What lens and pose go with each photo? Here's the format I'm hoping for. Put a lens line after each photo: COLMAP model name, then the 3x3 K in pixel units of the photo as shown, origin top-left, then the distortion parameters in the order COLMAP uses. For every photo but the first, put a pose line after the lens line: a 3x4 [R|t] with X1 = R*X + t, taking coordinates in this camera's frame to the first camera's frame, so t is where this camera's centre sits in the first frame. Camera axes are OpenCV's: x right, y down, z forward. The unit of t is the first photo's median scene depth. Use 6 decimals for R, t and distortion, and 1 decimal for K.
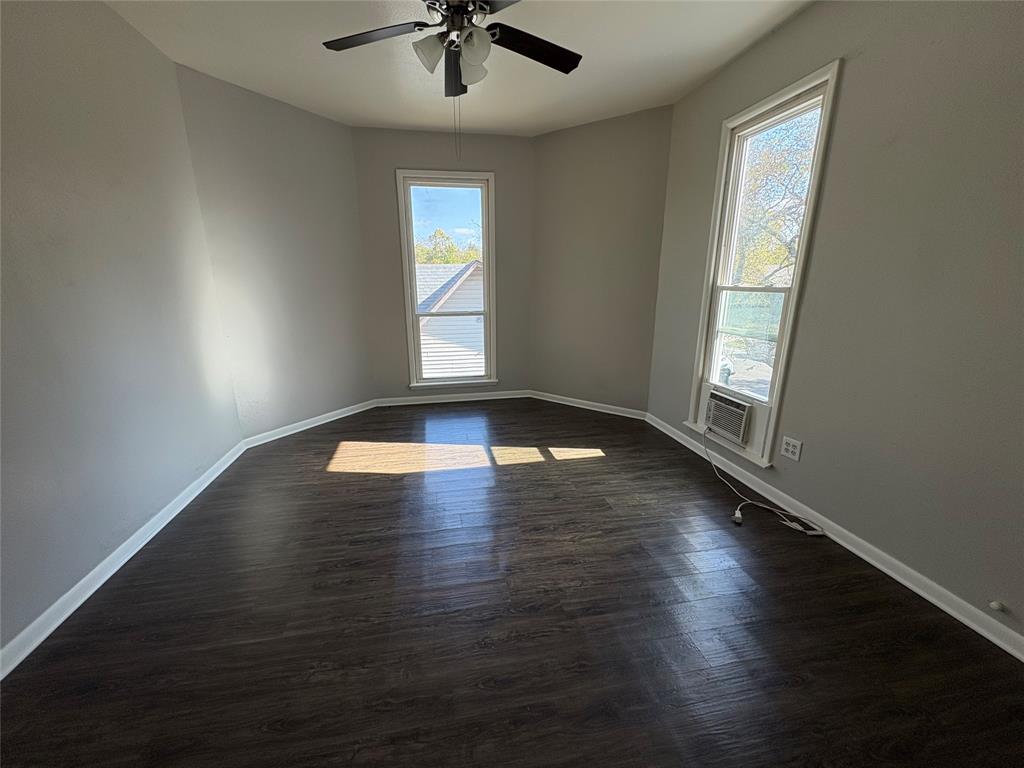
lens RADIAL K [[406.5, 0, 506.8], [0, 406.5, 384.5], [0, 0, 1]] dist [0.000440, -0.001053]
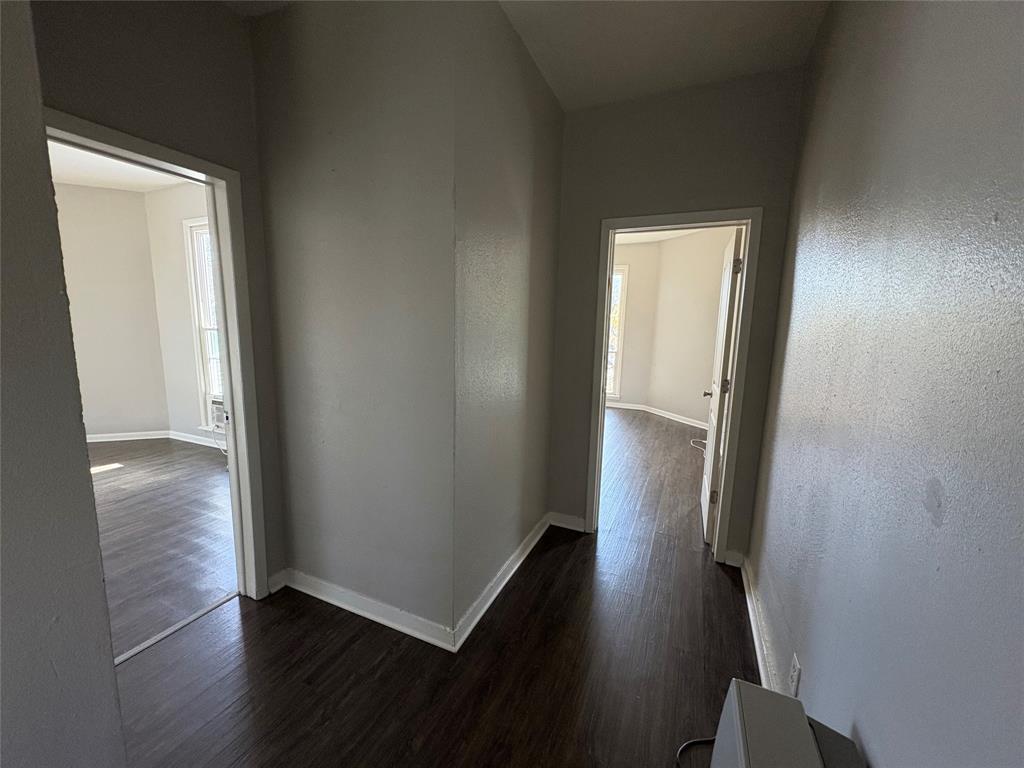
lens RADIAL K [[406.5, 0, 508.2], [0, 406.5, 385.8], [0, 0, 1]] dist [0.000440, -0.001053]
pose [[0.570251, -0.105903, 0.814615, -0.062387], [0.182207, 0.983260, 0.000278, 0.151404], [-0.801008, 0.148270, 0.580002, -0.649964]]
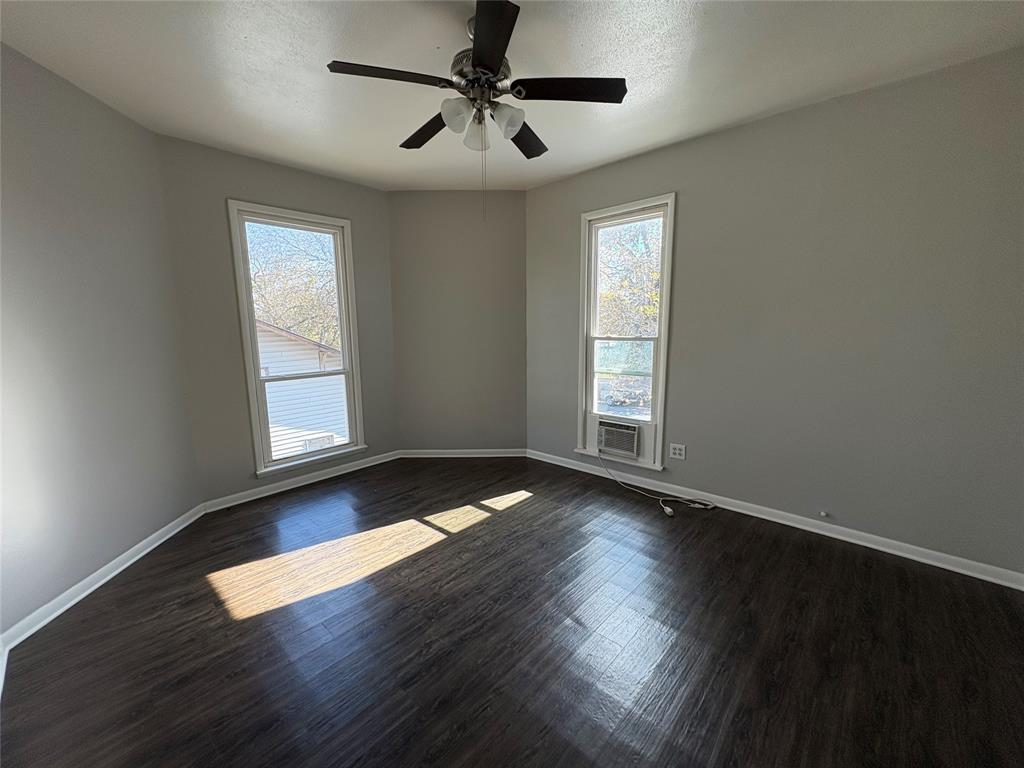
lens RADIAL K [[406.5, 0, 512.8], [0, 406.5, 384.5], [0, 0, 1]] dist [0.000440, -0.001053]
pose [[0.803710, -0.094076, 0.587537, -0.404706], [0.159891, 0.985251, -0.060961, -0.054009], [-0.573137, 0.142937, 0.806897, 0.131808]]
